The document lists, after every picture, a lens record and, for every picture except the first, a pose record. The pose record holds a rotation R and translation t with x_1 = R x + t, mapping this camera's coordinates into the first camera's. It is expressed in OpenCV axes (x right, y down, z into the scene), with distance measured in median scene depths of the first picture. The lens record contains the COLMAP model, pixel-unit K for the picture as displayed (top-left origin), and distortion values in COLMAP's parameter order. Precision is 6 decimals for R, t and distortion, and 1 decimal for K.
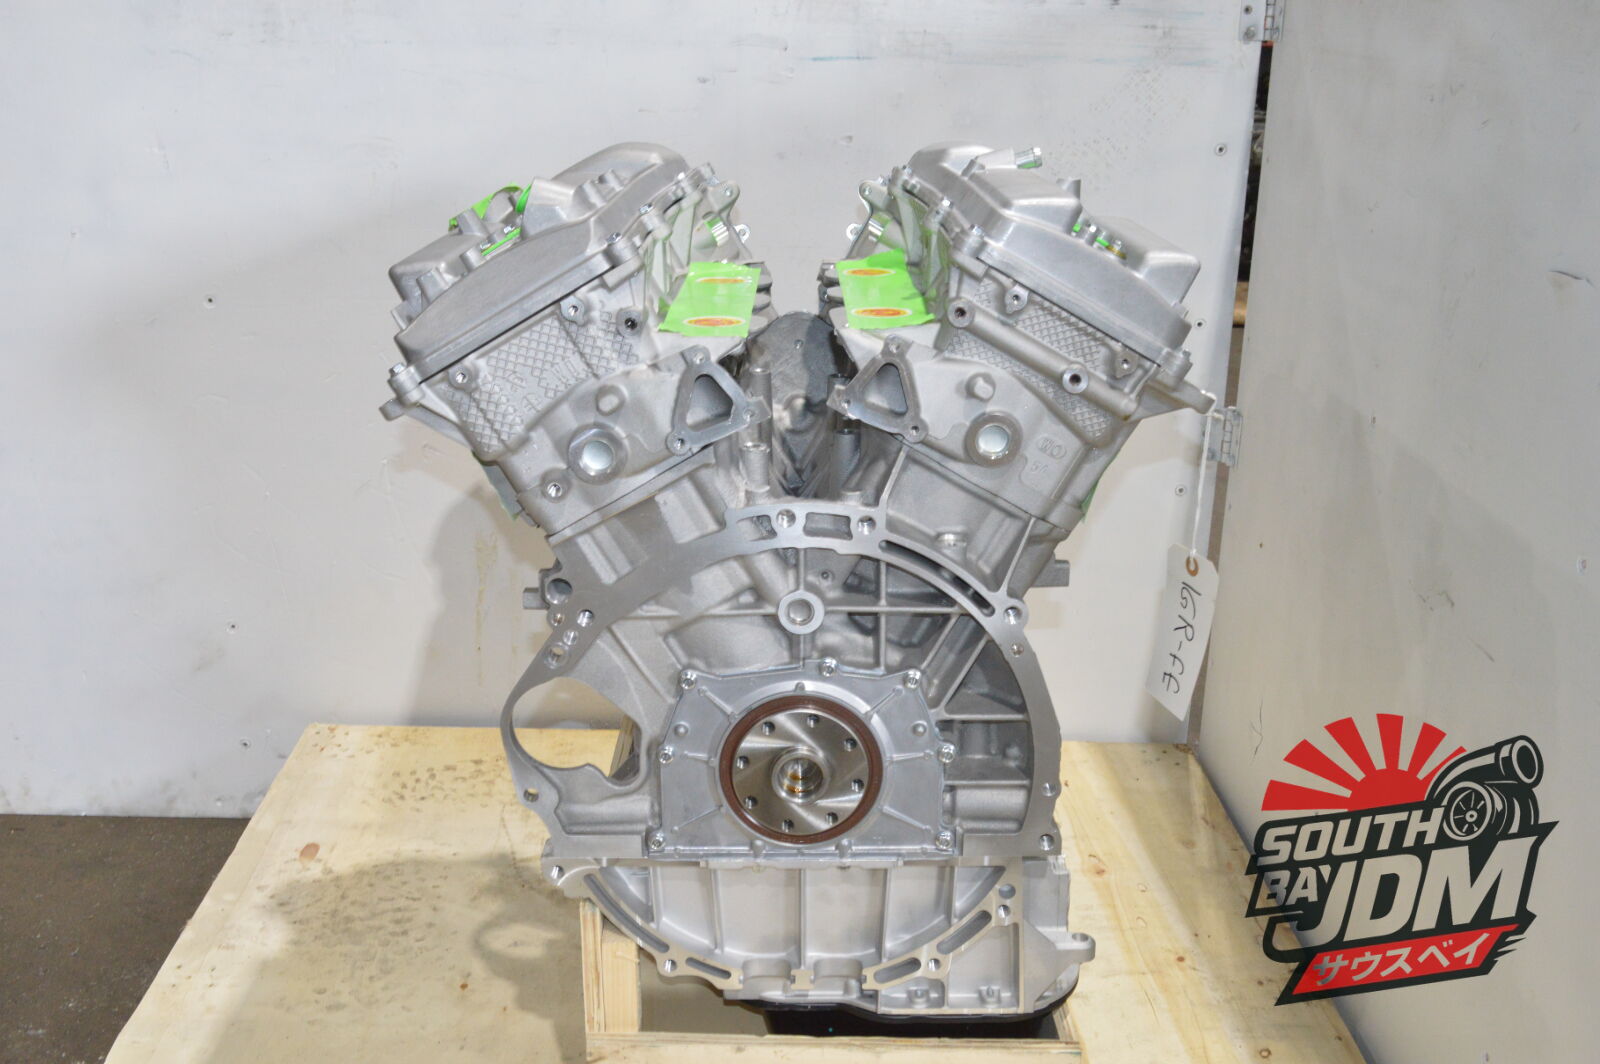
lens RADIAL K [[1655.5, 0, 798.0], [0, 1655.5, 541.2], [0, 0, 1]] dist [-0.052159, 0.000000]
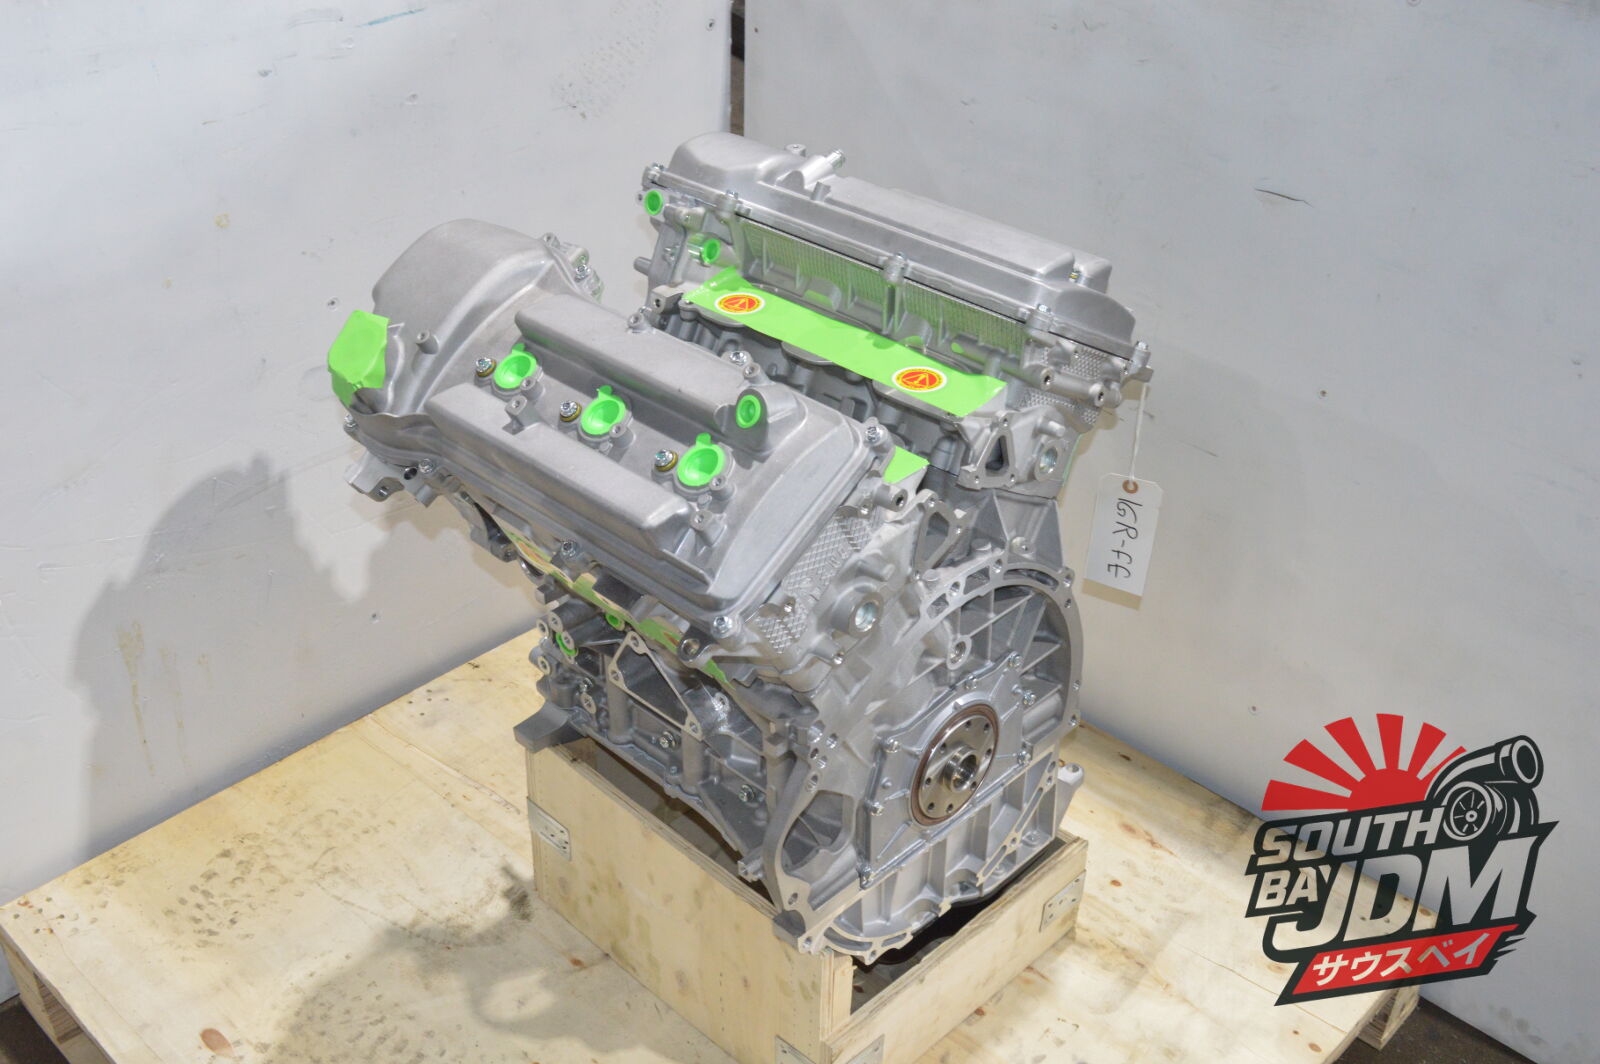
lens RADIAL K [[1655.5, 0, 789.1], [0, 1655.5, 530.4], [0, 0, 1]] dist [-0.052159, 0.000000]
pose [[0.706553, -0.390488, 0.590171, -0.478221], [0.219518, 0.913777, 0.341795, -0.298712], [-0.672751, -0.111943, 0.731351, 0.146866]]
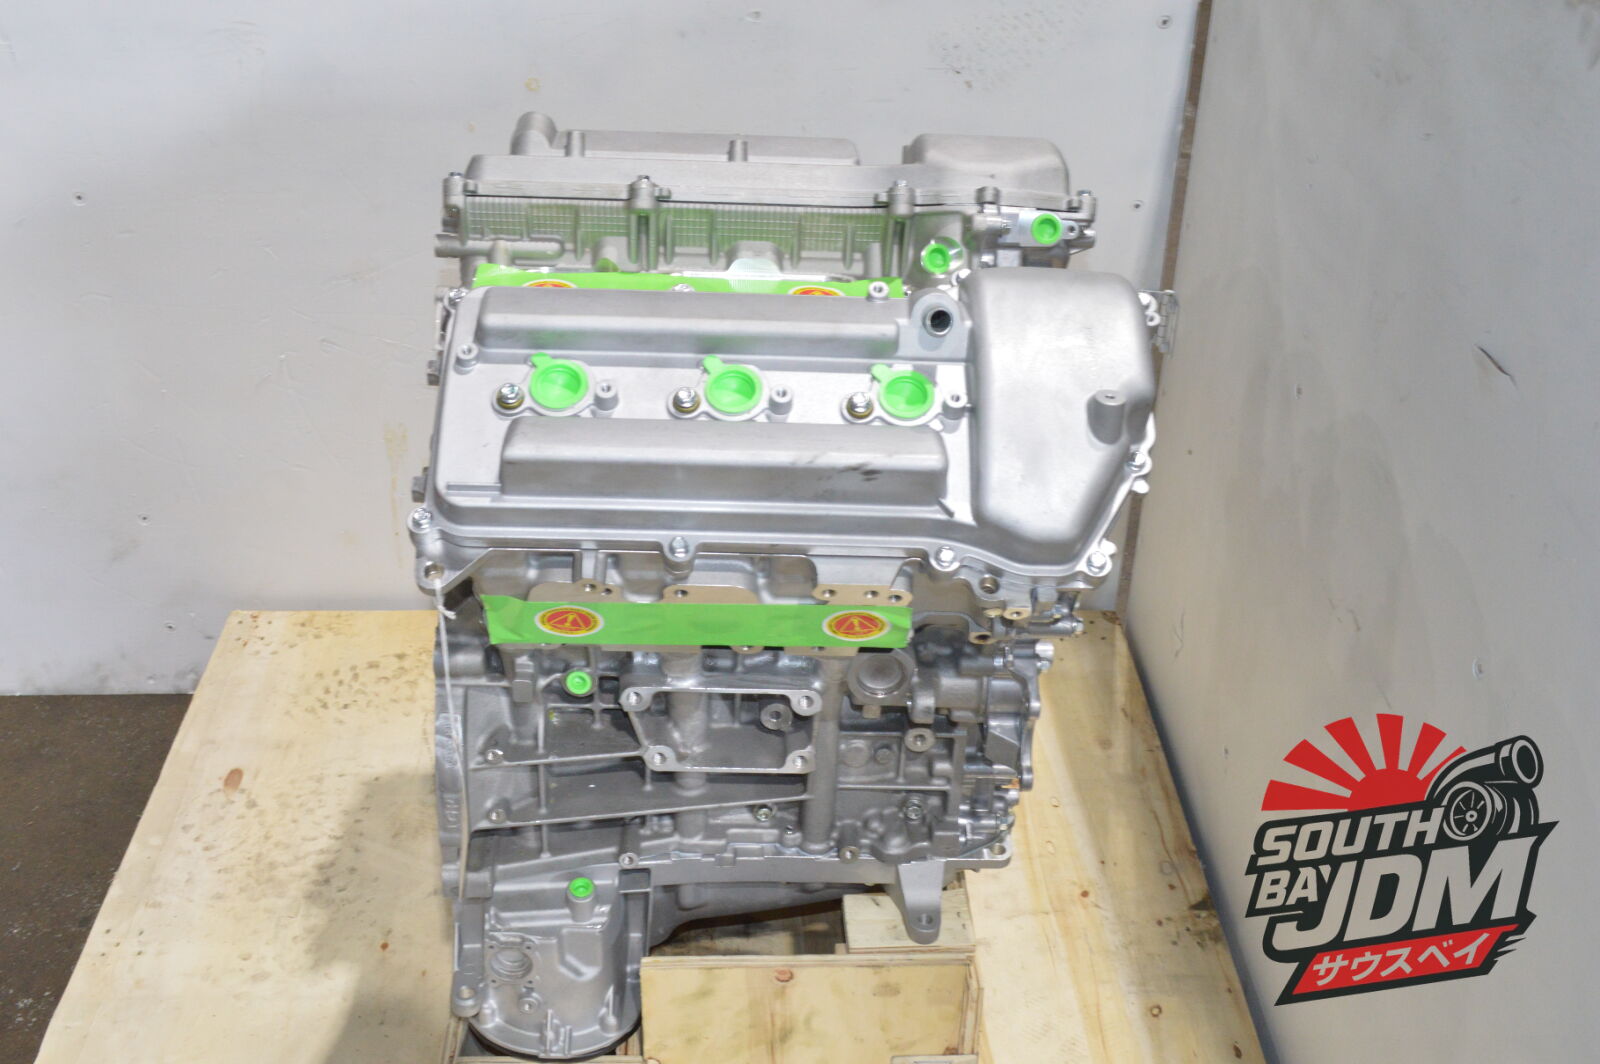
lens RADIAL K [[1655.5, 0, 794.9], [0, 1655.5, 538.0], [0, 0, 1]] dist [-0.052159, 0.000000]
pose [[0.999877, -0.015536, 0.002165, 0.046853], [0.014549, 0.970105, 0.242248, -0.188019], [-0.005864, -0.242187, 0.970212, 0.050638]]
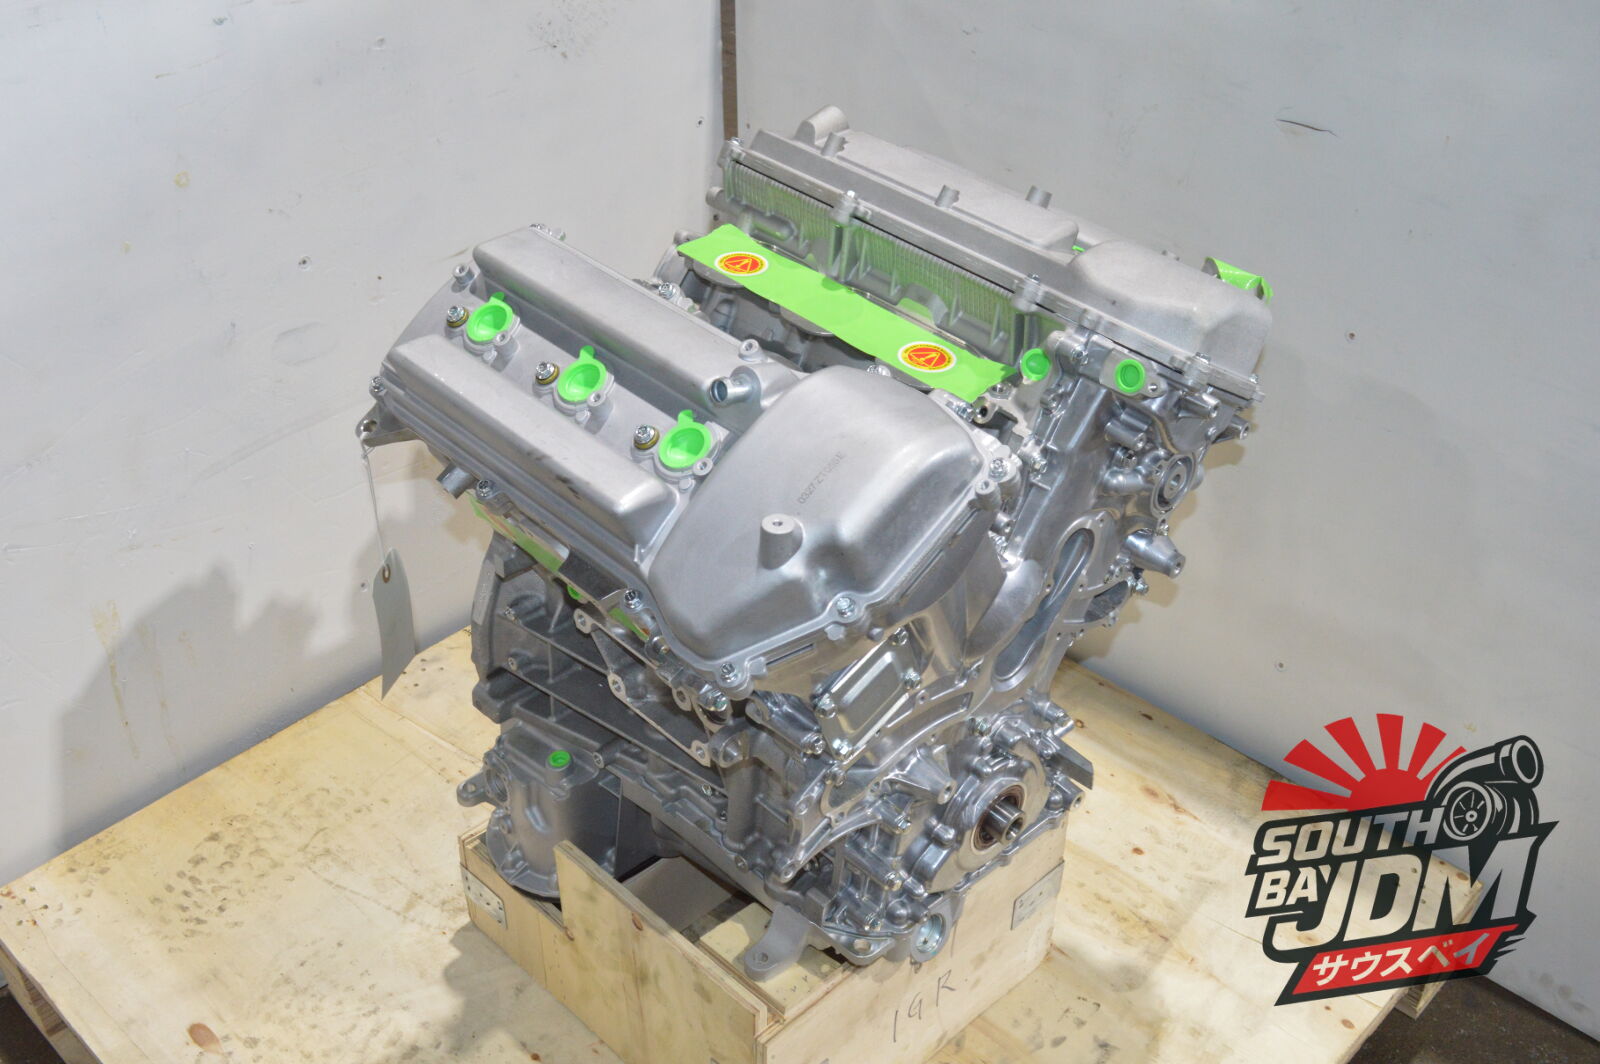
lens RADIAL K [[1655.5, 0, 787.5], [0, 1655.5, 528.4], [0, 0, 1]] dist [-0.052159, 0.000000]
pose [[0.706873, -0.430085, 0.561567, -0.433635], [0.244020, 0.893448, 0.377101, -0.296841], [-0.663917, -0.129529, 0.736503, 0.174156]]
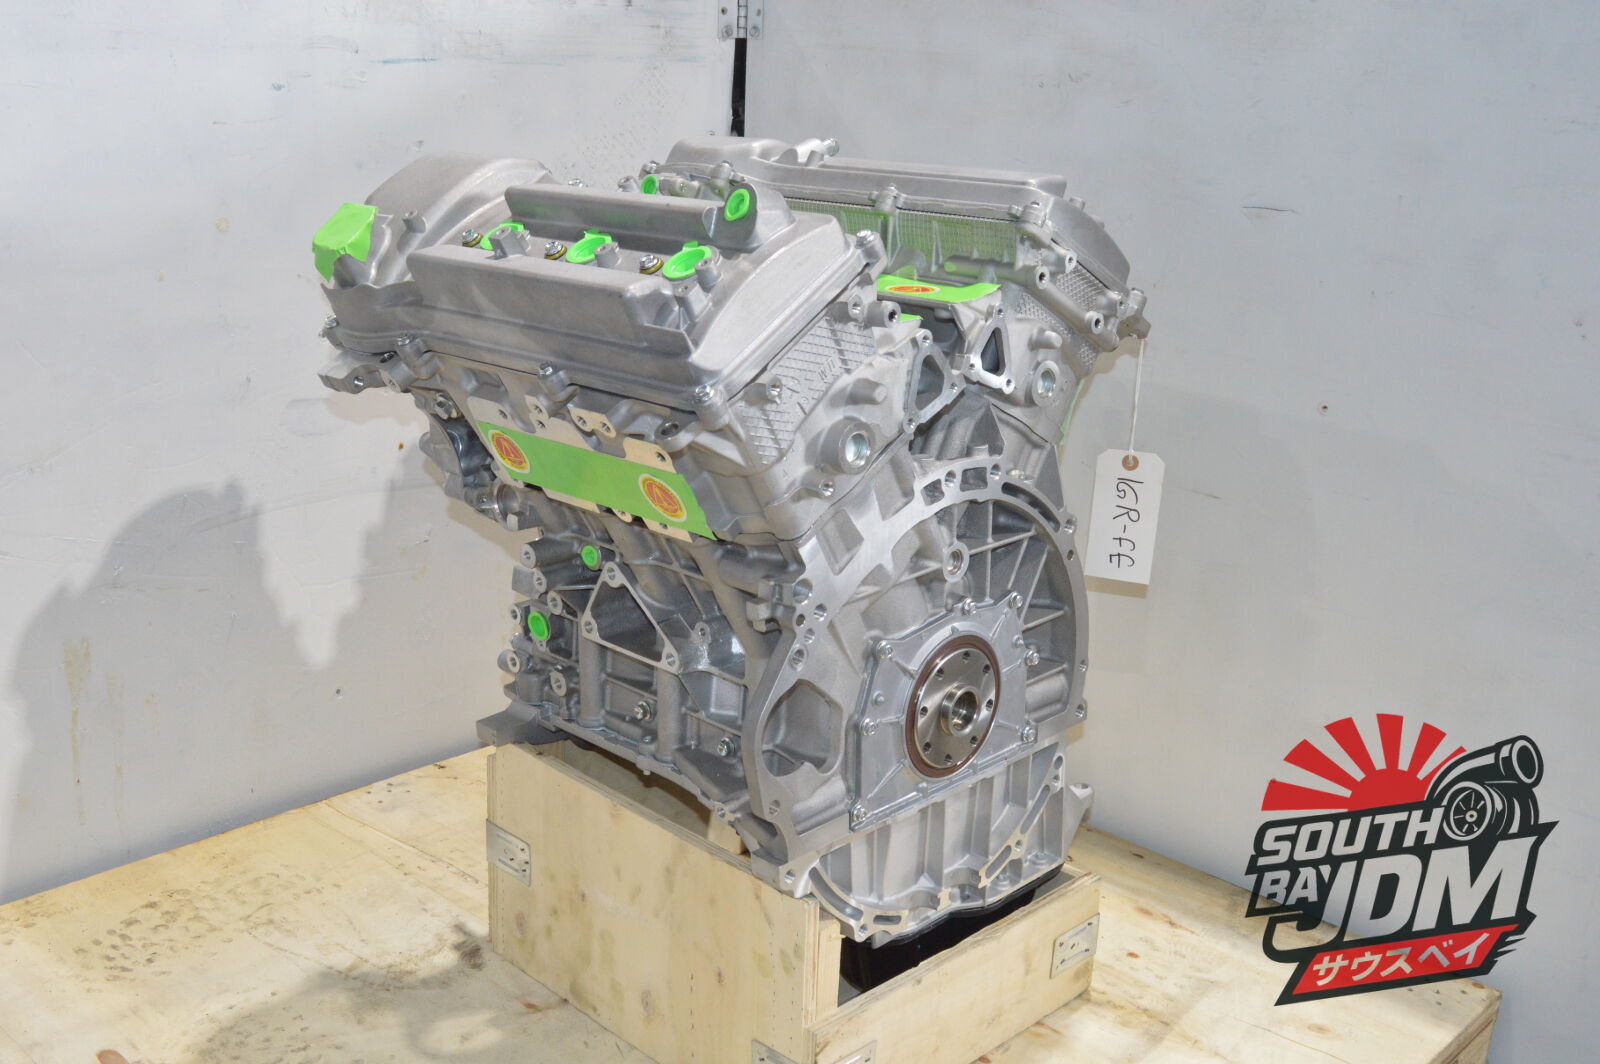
lens RADIAL K [[1655.5, 0, 789.7], [0, 1655.5, 535.5], [0, 0, 1]] dist [-0.052159, 0.000000]
pose [[0.709158, -0.204514, 0.674736, -0.525870], [0.203312, 0.975671, 0.082043, -0.056097], [-0.675099, 0.079000, 0.733485, 0.168185]]
